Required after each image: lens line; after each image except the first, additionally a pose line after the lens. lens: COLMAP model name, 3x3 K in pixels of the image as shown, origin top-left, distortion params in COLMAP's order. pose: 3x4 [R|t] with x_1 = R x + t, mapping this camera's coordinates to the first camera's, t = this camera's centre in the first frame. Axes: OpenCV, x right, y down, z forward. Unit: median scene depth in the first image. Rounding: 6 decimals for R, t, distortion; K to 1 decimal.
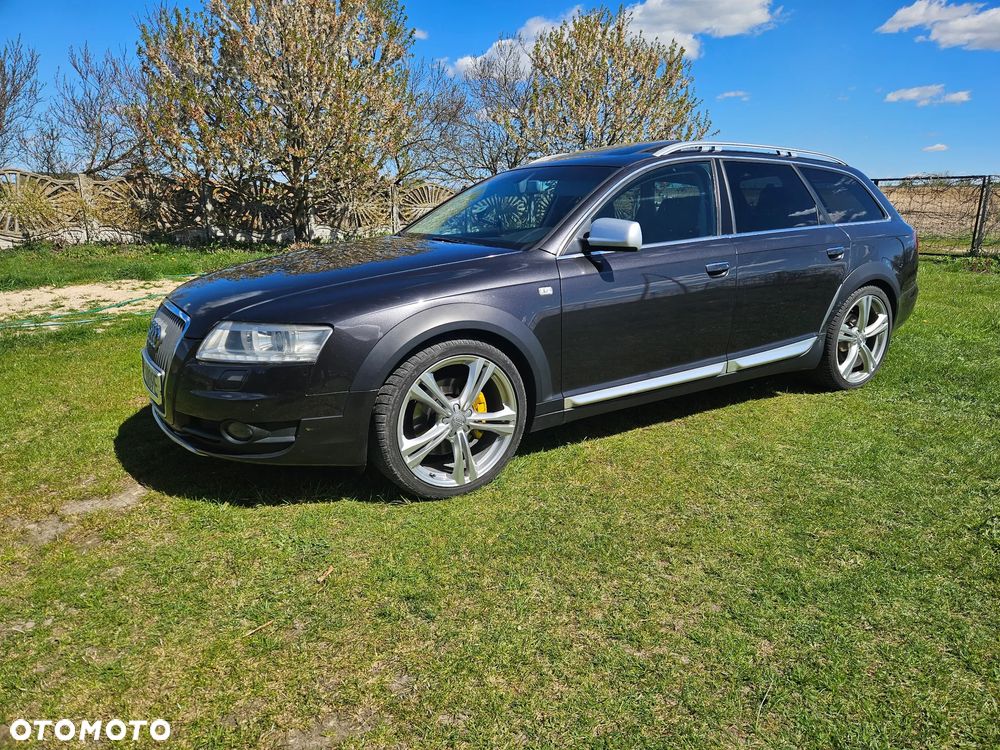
lens RADIAL K [[680.3, 0, 495.5], [0, 680.3, 375.5], [0, 0, 1]] dist [0.073189, -0.054300]
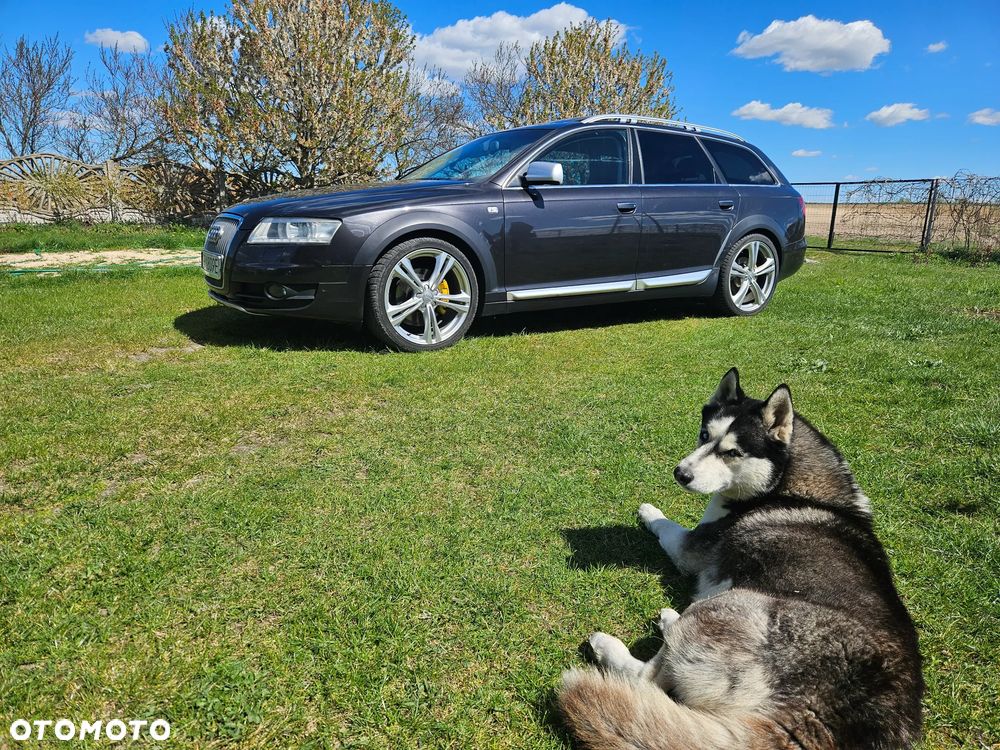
lens RADIAL K [[722.4, 0, 499.0], [0, 722.4, 393.0], [0, 0, 1]] dist [0.075653, -0.060785]
pose [[0.999760, 0.021764, -0.002500, 0.035154], [-0.021816, 0.999498, -0.022966, 0.102879], [0.001999, 0.023016, 0.999733, -0.174241]]
